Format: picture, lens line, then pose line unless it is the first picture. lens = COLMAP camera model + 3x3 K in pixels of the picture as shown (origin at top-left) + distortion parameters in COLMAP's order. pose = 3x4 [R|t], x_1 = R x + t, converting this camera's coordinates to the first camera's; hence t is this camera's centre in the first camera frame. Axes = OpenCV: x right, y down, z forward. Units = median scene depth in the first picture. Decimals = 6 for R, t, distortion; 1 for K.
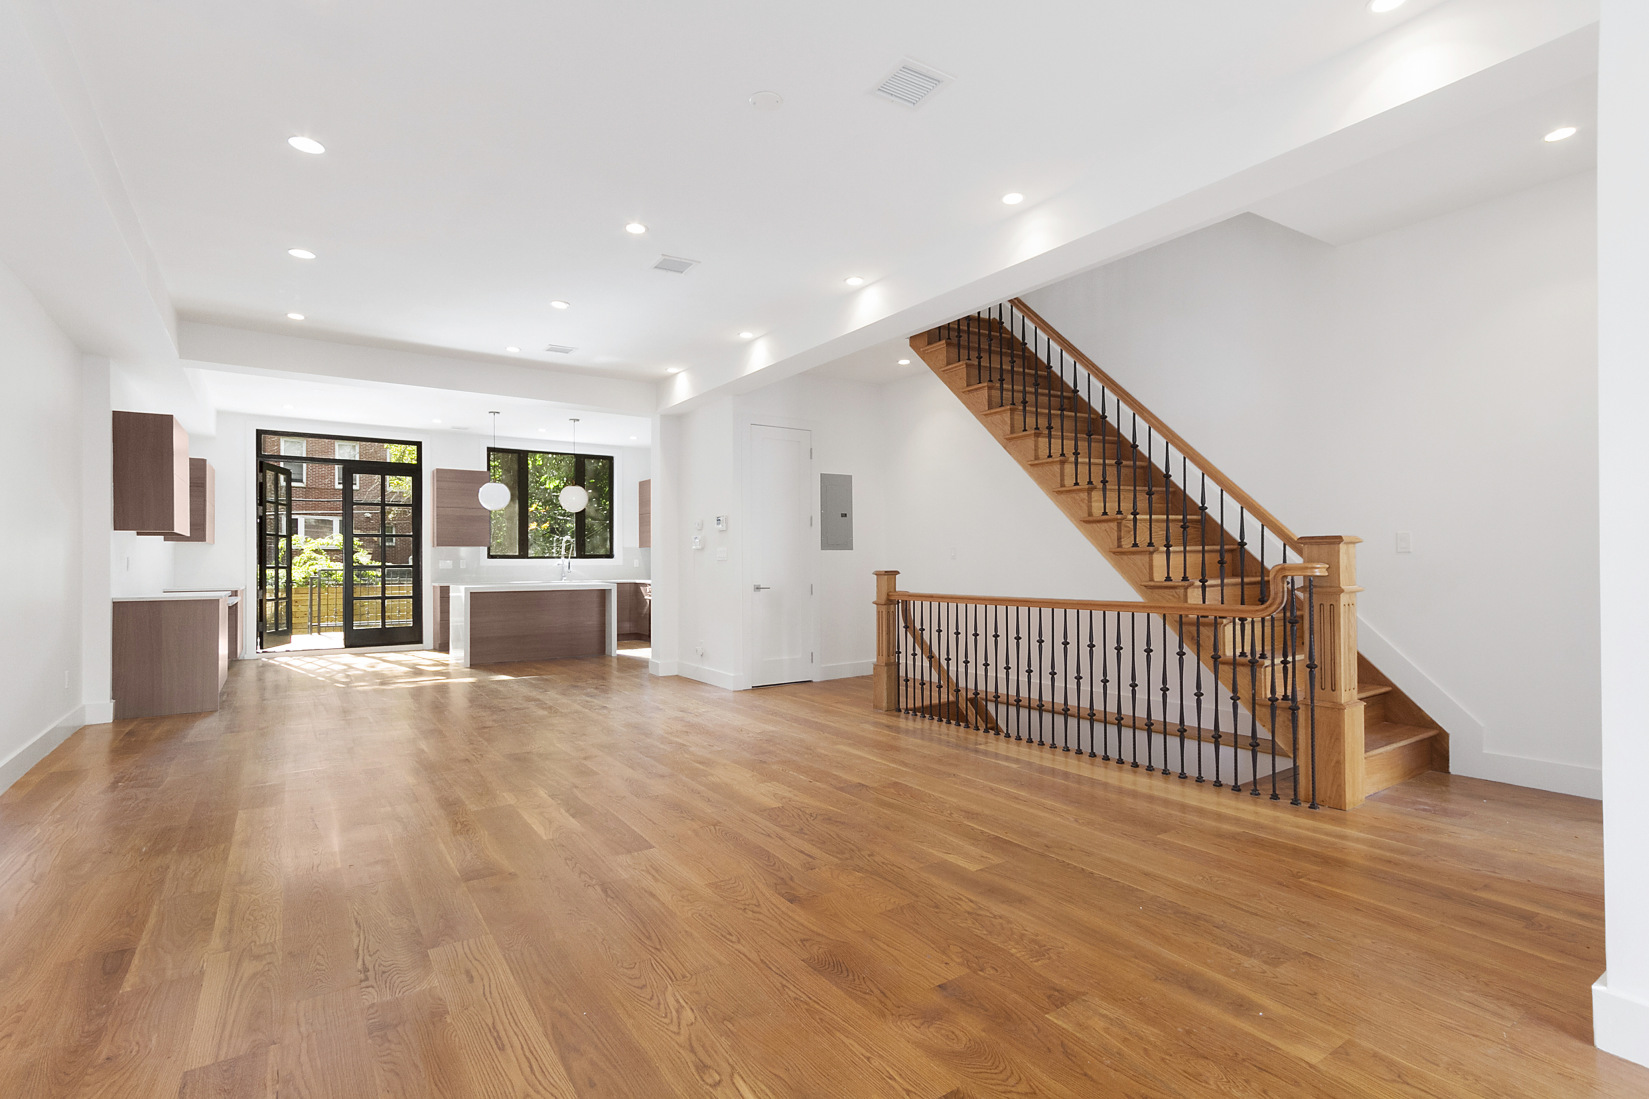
lens RADIAL K [[768.1, 0, 836.9], [0, 768.1, 552.6], [0, 0, 1]] dist [0.001188, 0.000292]
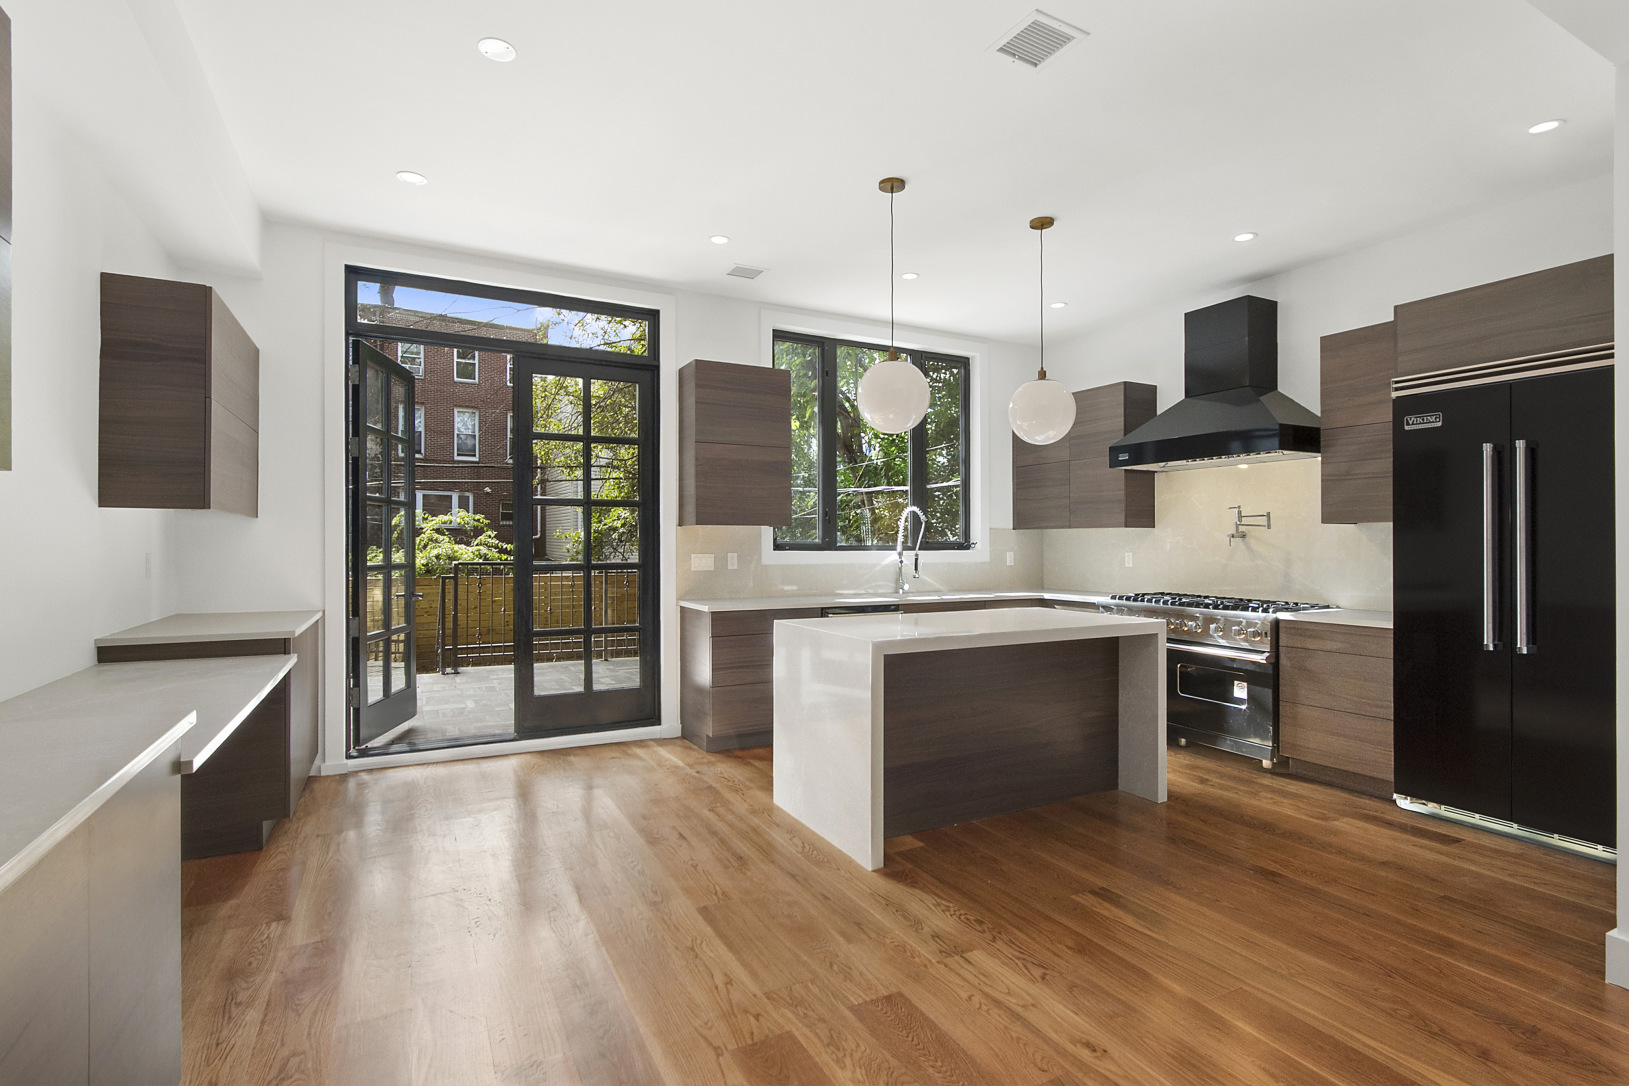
lens RADIAL K [[758.8, 0, 804.6], [0, 758.8, 545.6], [0, 0, 1]] dist [0.001188, 0.000292]
pose [[0.990734, 0.011260, -0.135351, -0.413991], [-0.009403, 0.999853, 0.014348, -0.002952], [0.135493, -0.012942, 0.990694, 0.577437]]
